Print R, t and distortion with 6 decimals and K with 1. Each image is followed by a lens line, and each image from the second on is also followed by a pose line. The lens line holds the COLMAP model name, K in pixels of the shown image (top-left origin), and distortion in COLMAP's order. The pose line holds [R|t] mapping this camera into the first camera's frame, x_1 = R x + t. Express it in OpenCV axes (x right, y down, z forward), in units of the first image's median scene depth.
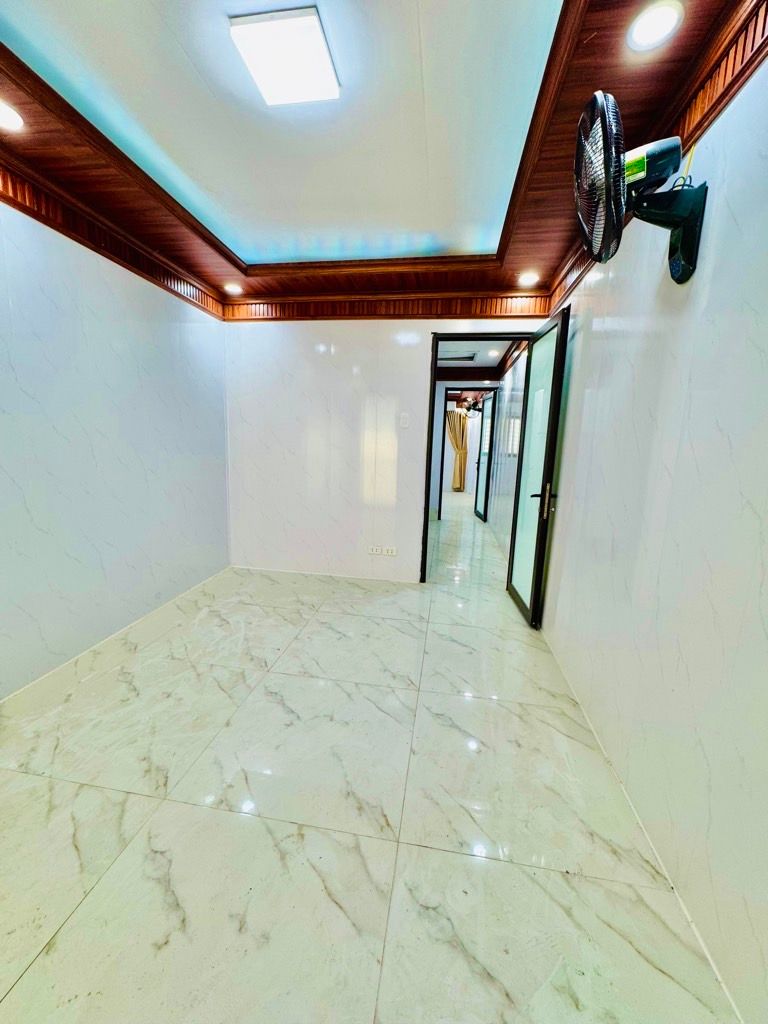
lens RADIAL K [[407.9, 0, 384.2], [0, 407.9, 516.9], [0, 0, 1]] dist [-0.005944, 0.001010]
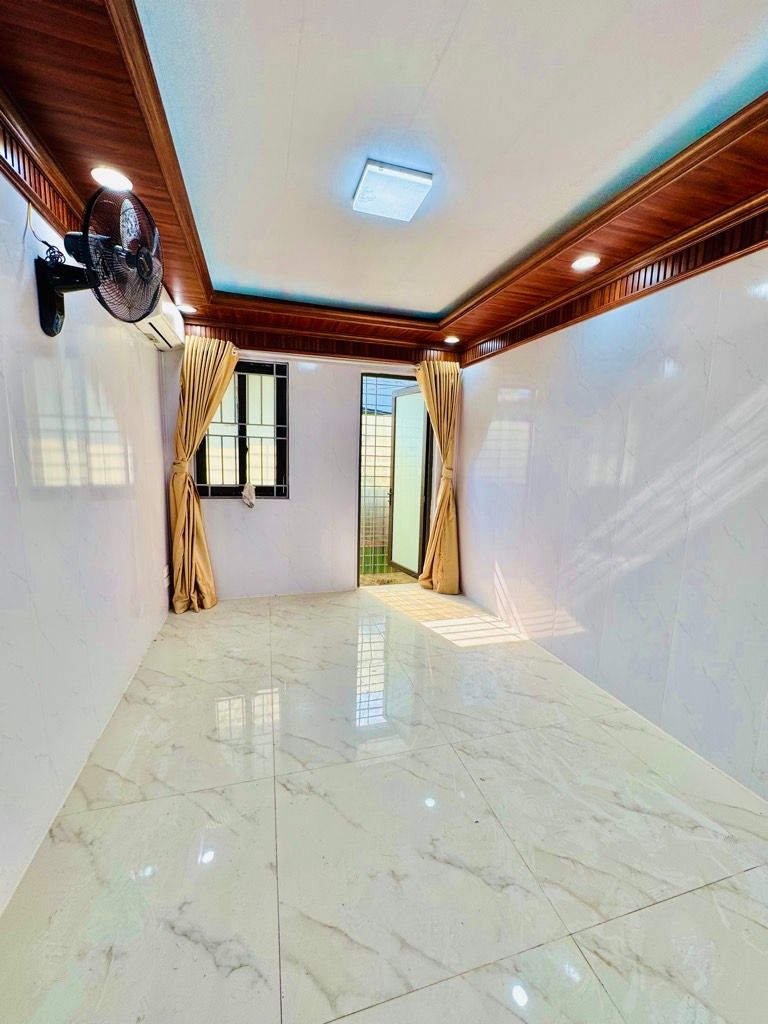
lens RADIAL K [[407.9, 0, 386.5], [0, 407.9, 516.5], [0, 0, 1]] dist [-0.005944, 0.001010]
pose [[-0.900054, 0.010442, -0.435654, 0.249725], [-0.134527, 0.944227, 0.300562, -0.379987], [0.414495, 0.329129, -0.848451, 1.722017]]
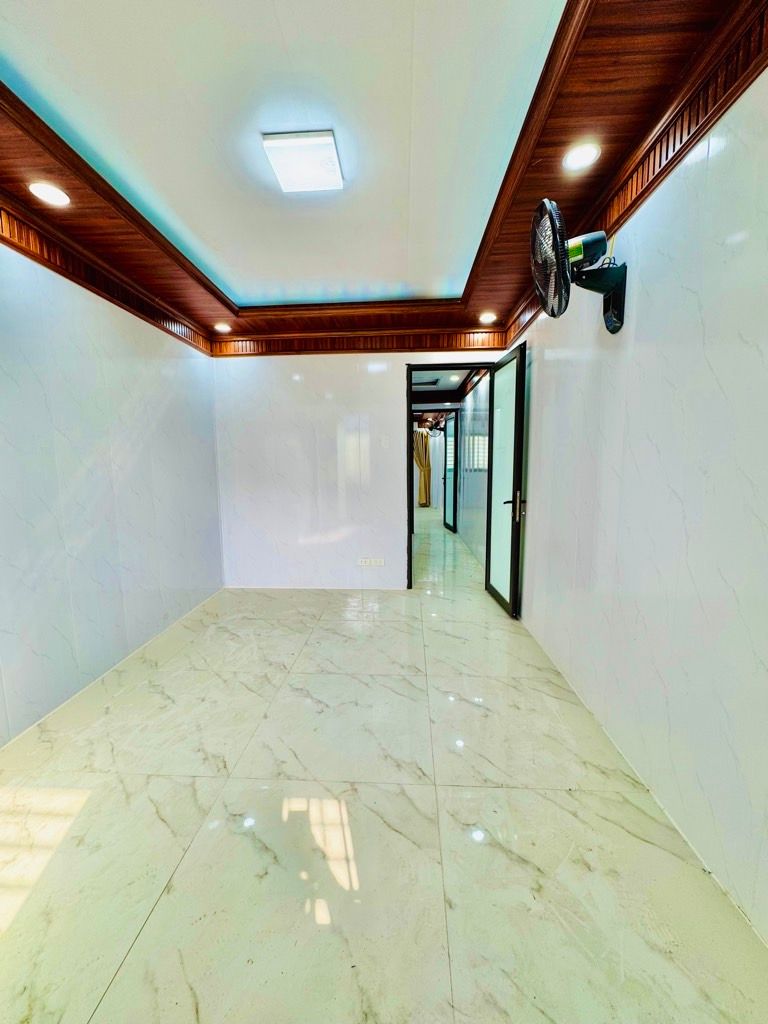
lens RADIAL K [[407.9, 0, 384.4], [0, 407.9, 517.5], [0, 0, 1]] dist [-0.005944, 0.001010]
pose [[0.993839, -0.055752, 0.095786, -0.123654], [0.060209, 0.997203, -0.044279, 0.029003], [-0.093049, 0.049773, 0.994417, -0.156612]]
